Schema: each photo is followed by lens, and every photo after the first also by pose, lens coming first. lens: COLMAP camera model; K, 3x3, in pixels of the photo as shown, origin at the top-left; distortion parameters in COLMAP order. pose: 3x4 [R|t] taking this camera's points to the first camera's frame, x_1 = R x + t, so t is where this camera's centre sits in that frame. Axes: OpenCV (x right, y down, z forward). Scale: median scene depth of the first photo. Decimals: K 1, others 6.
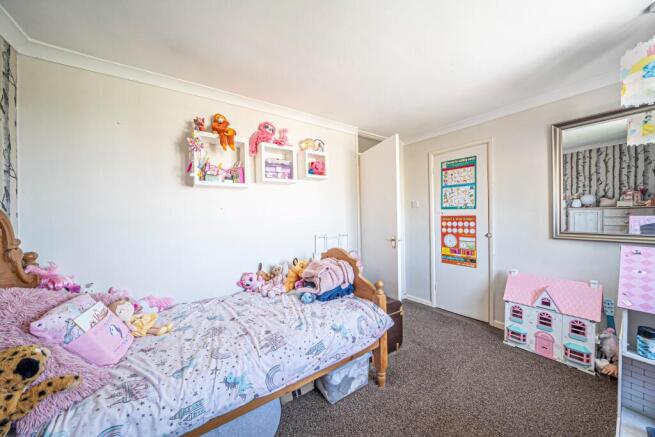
lens RADIAL K [[226.9, 0, 327.5], [0, 226.9, 218.5], [0, 0, 1]] dist [-0.020603, -0.000048]
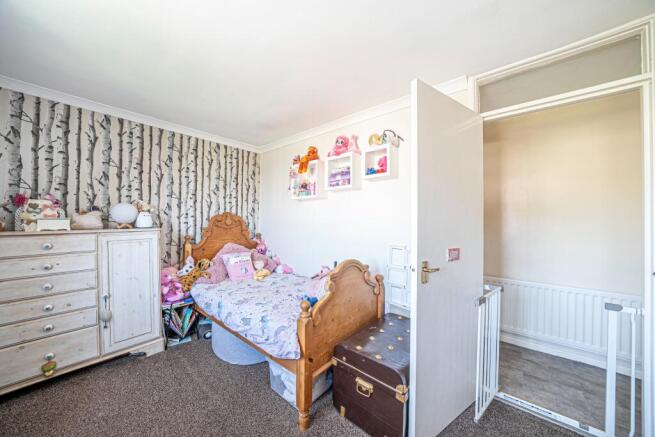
lens RADIAL K [[226.9, 0, 327.5], [0, 226.9, 218.5], [0, 0, 1]] dist [-0.020603, -0.000048]
pose [[0.258611, 0.010789, -0.965921, 0.813541], [-0.022361, 0.999737, 0.005180, -0.026035], [0.965723, 0.020259, 0.258784, 0.667678]]
